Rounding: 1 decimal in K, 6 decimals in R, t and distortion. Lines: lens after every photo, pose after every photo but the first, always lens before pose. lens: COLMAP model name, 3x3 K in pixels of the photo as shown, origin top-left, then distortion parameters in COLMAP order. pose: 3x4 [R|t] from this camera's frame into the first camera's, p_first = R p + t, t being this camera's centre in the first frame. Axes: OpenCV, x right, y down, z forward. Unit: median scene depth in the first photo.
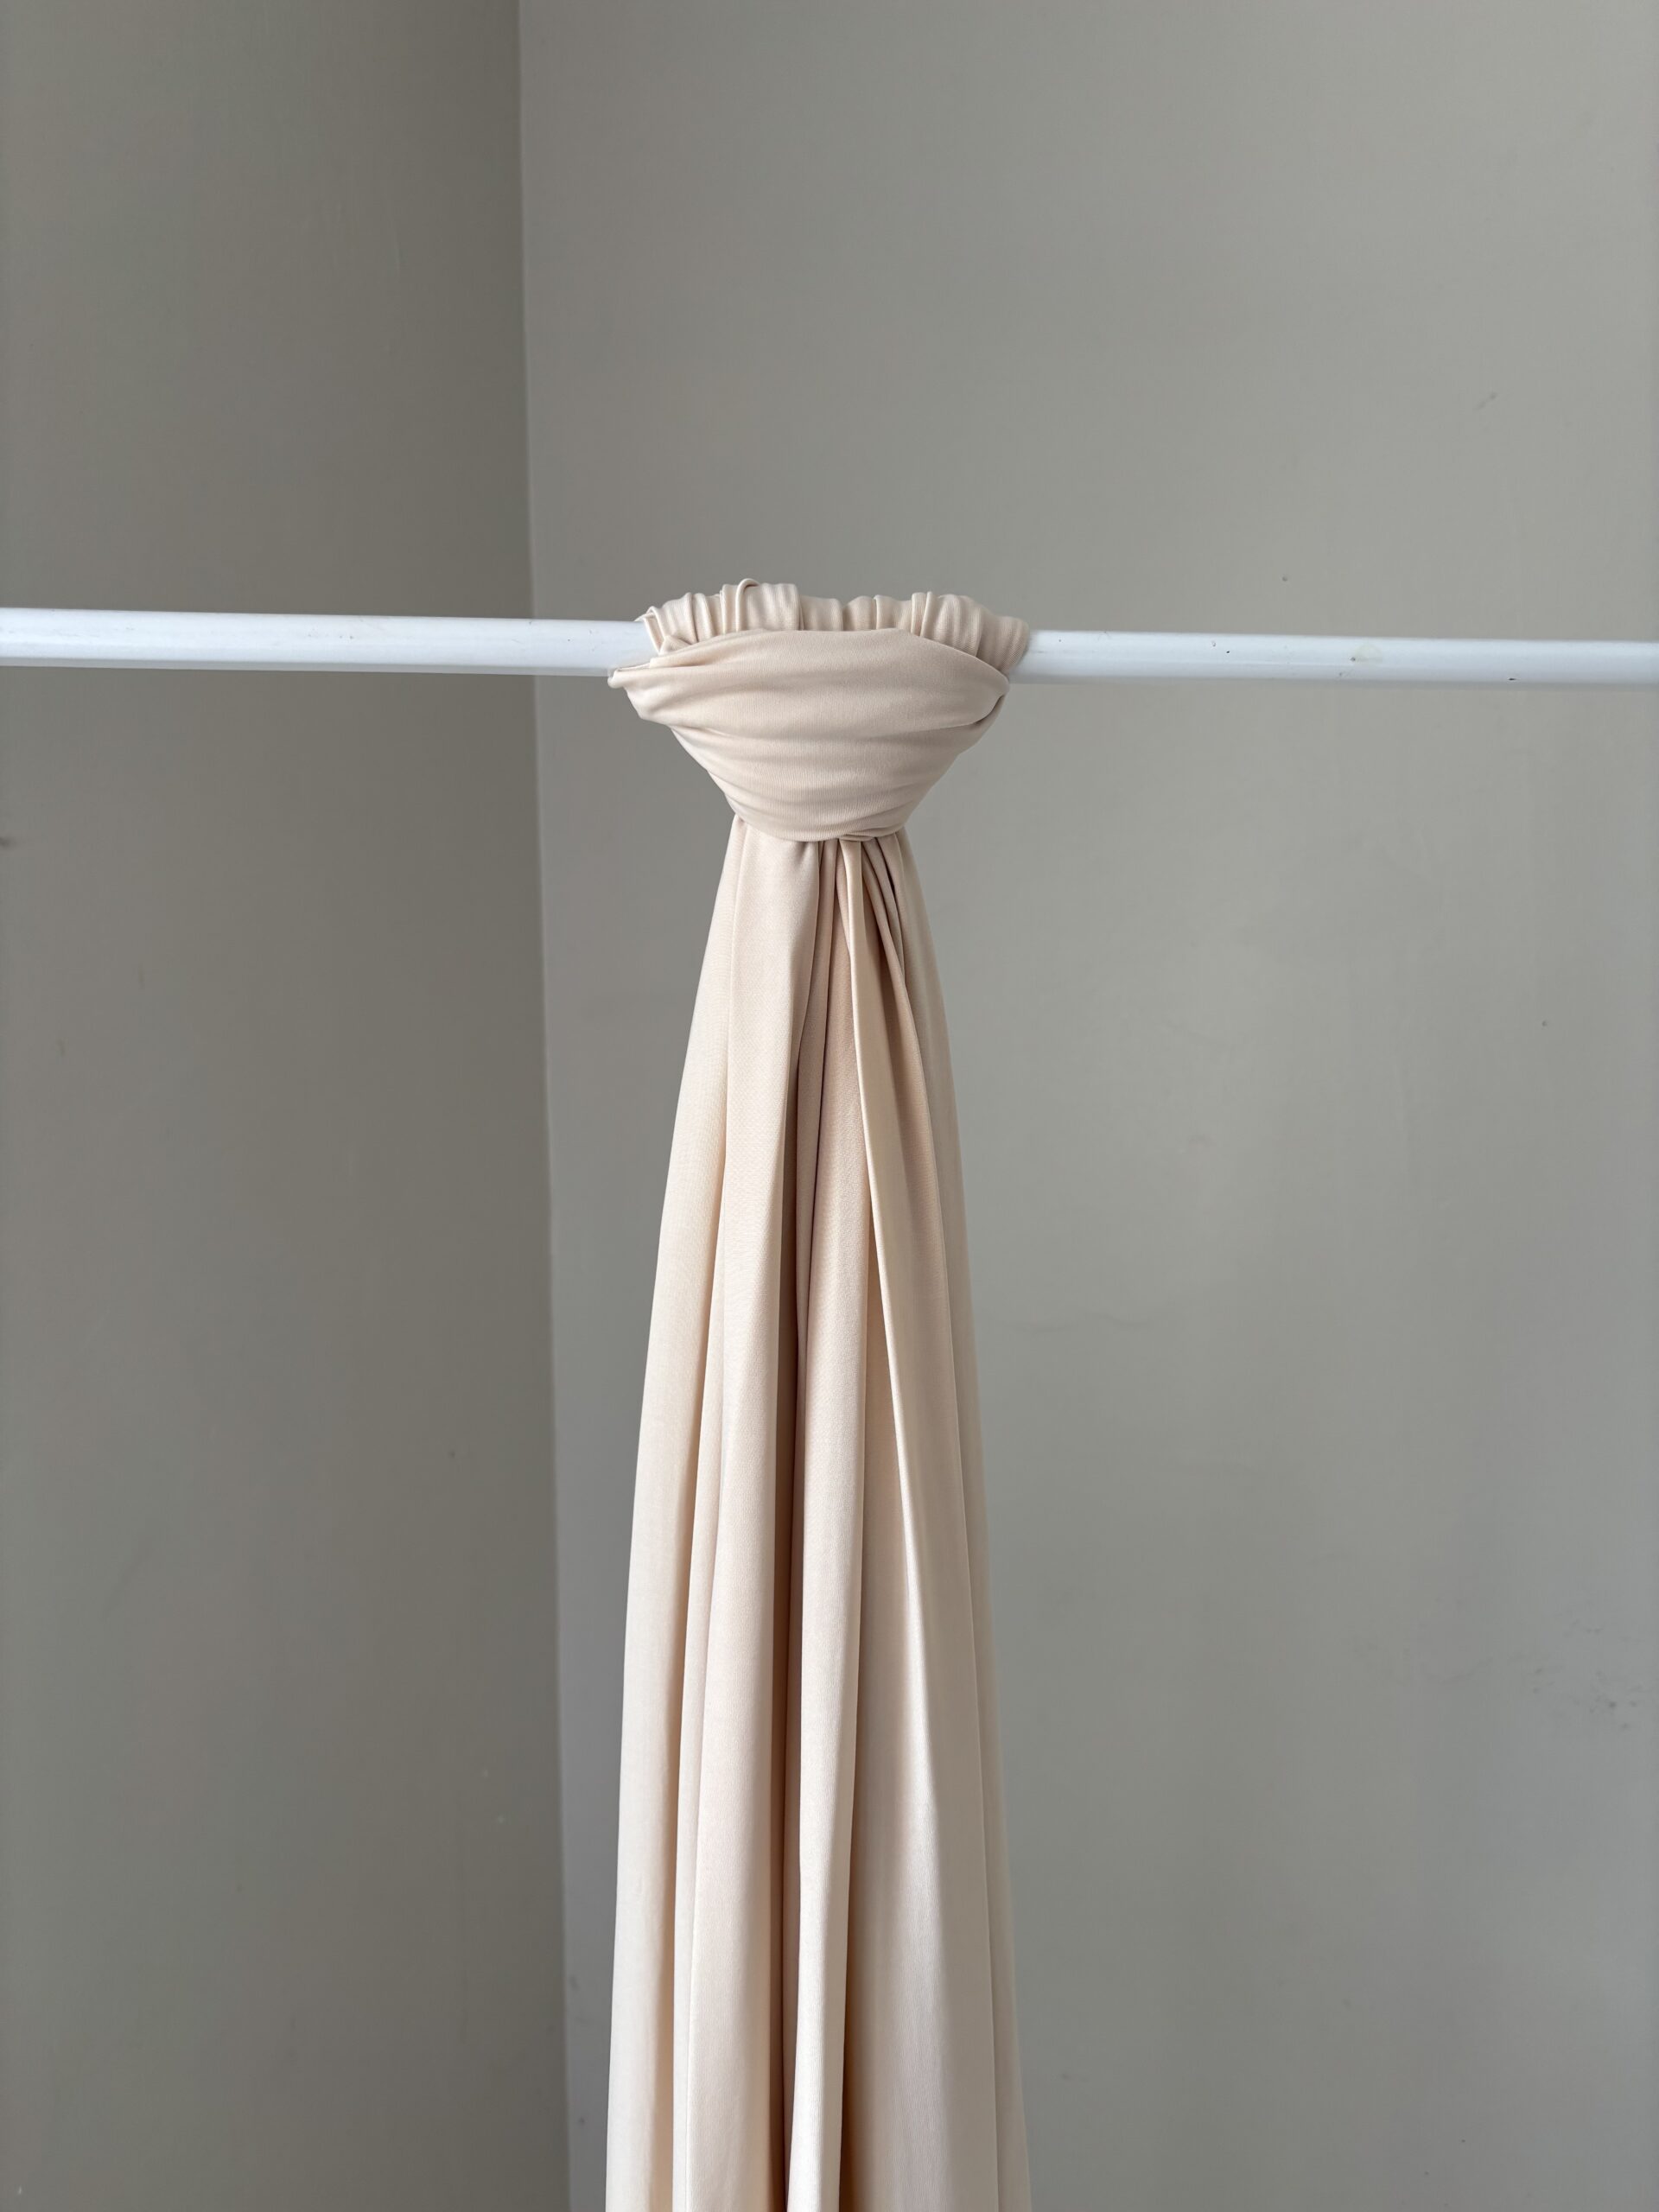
lens RADIAL K [[2139.0, 0, 803.8], [0, 2139.0, 1228.4], [0, 0, 1]] dist [-0.022264, 0.000000]
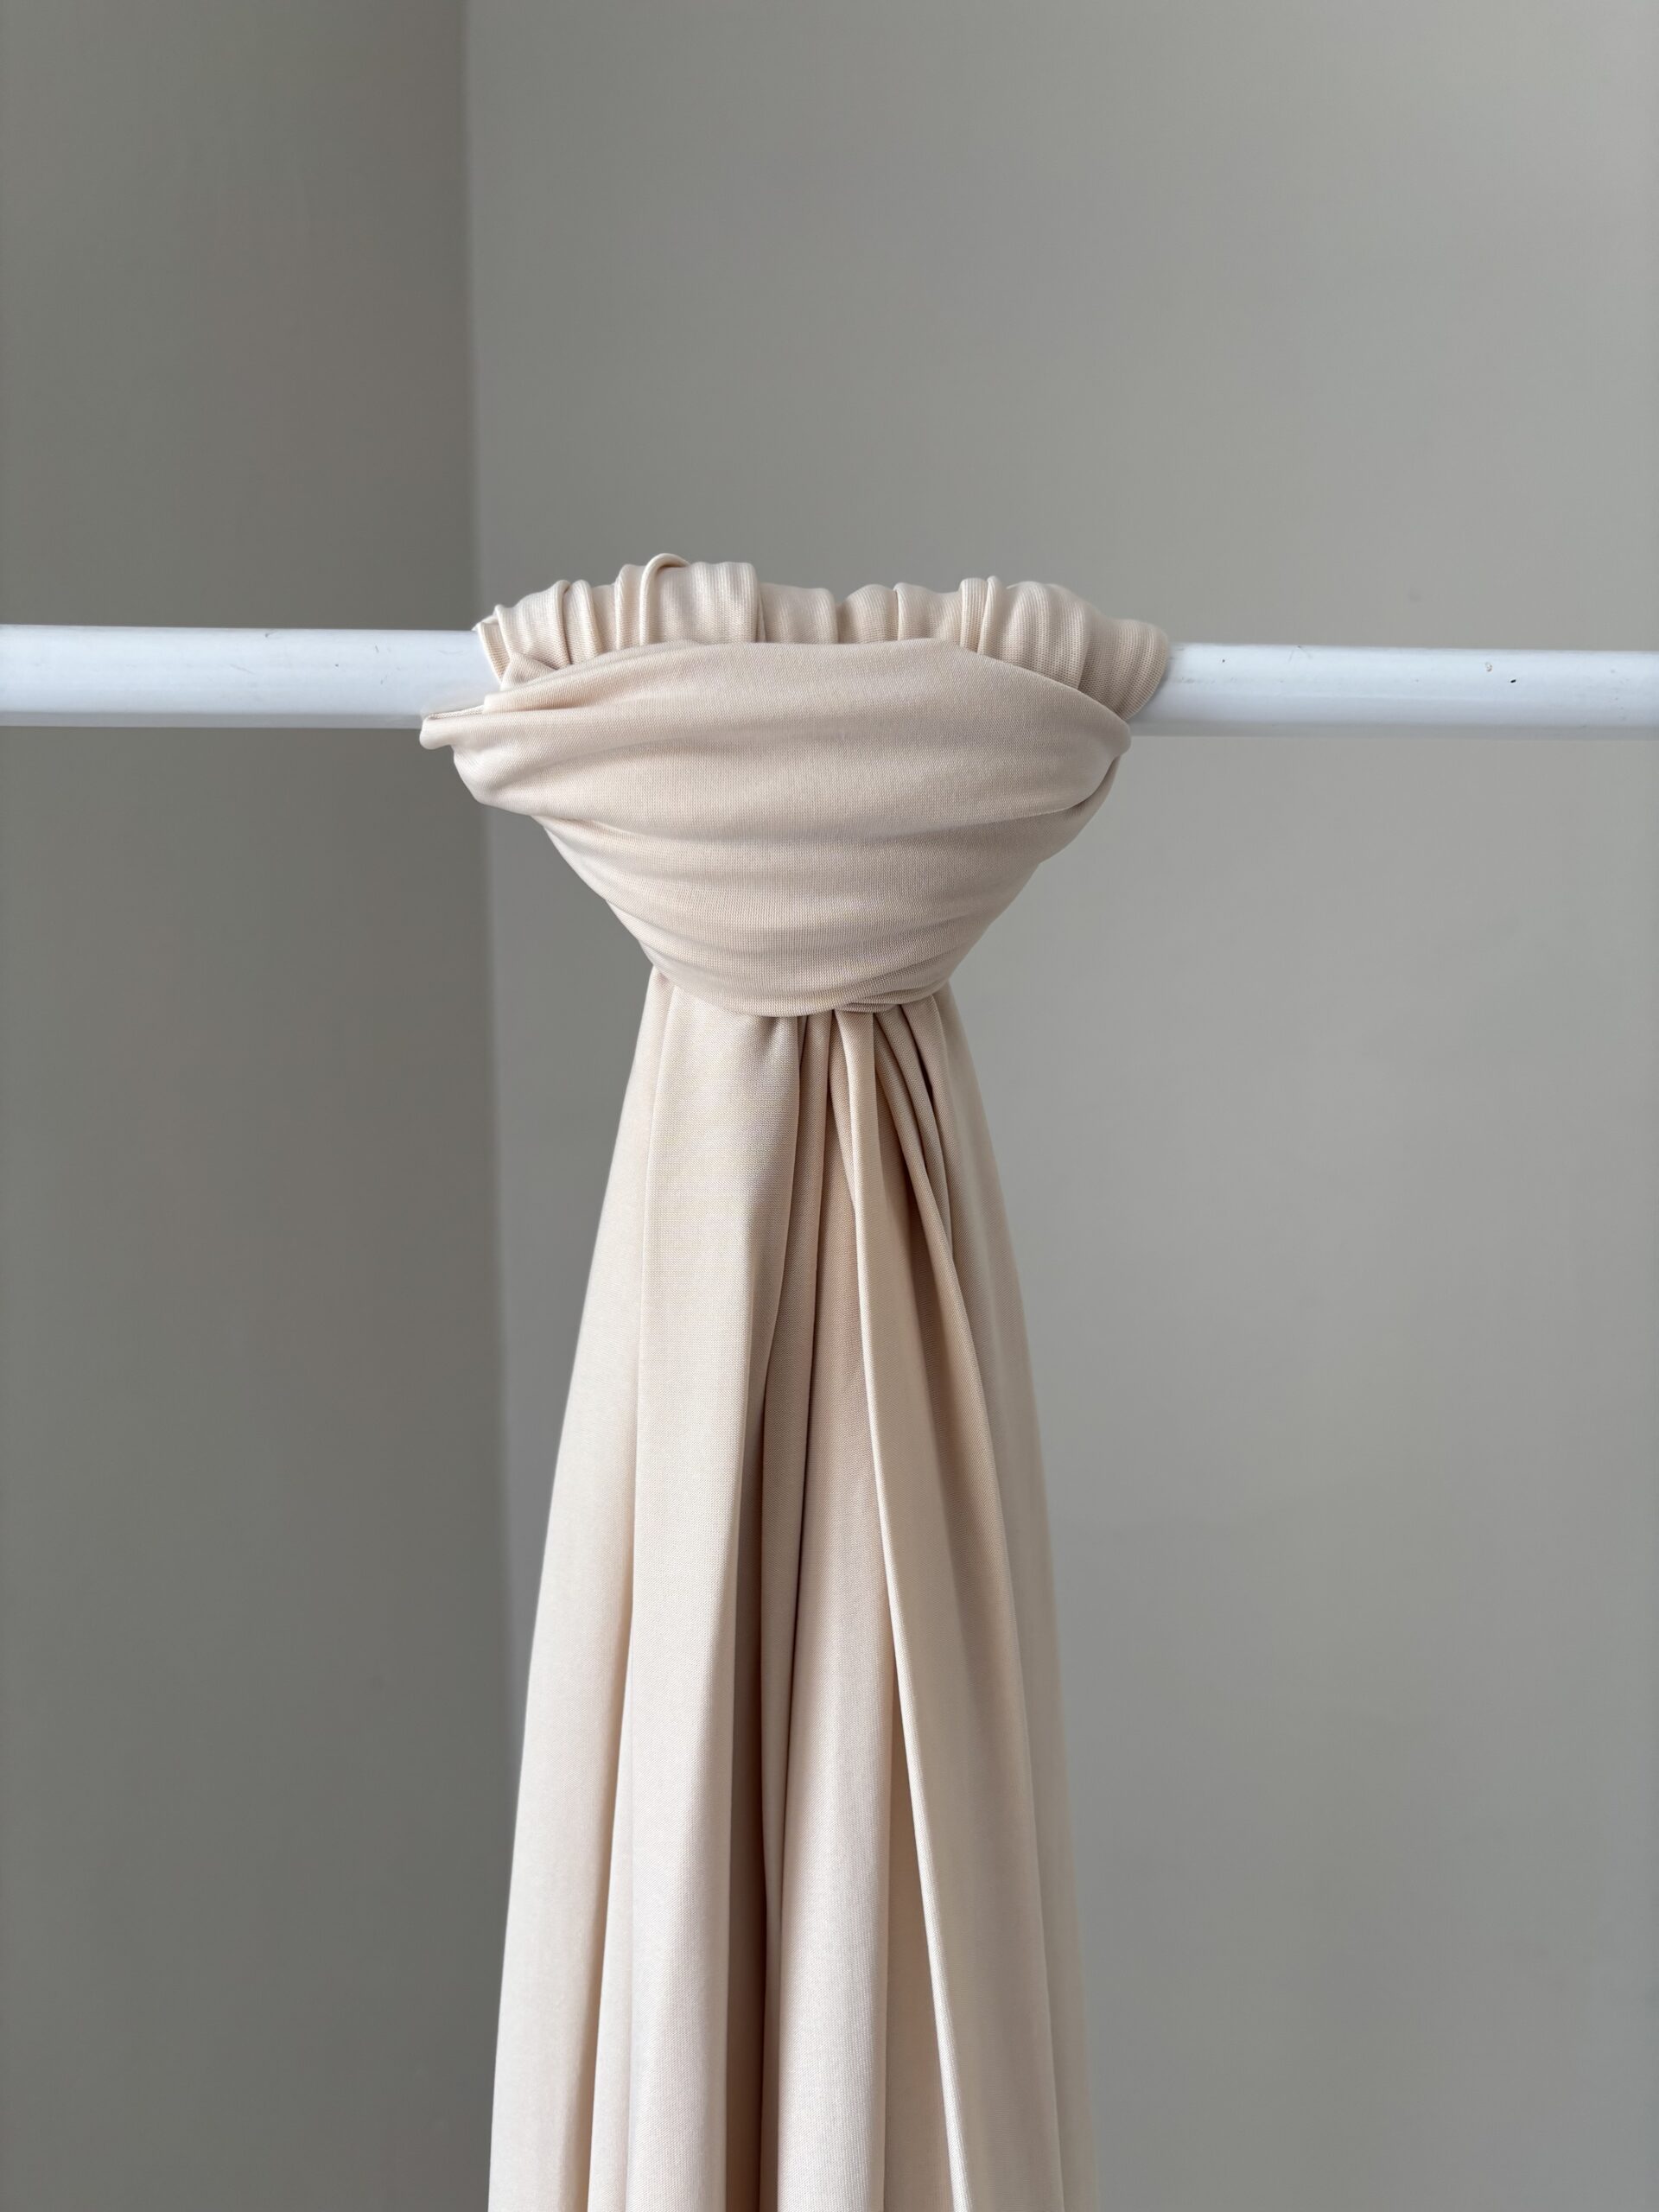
lens RADIAL K [[2139.0, 0, 824.8], [0, 2139.0, 1110.0], [0, 0, 1]] dist [-0.022264, 0.000000]
pose [[0.999982, -0.005159, 0.003028, 0.012254], [0.005349, 0.997757, -0.066732, -0.118215], [-0.002677, 0.066747, 0.997766, 0.439367]]
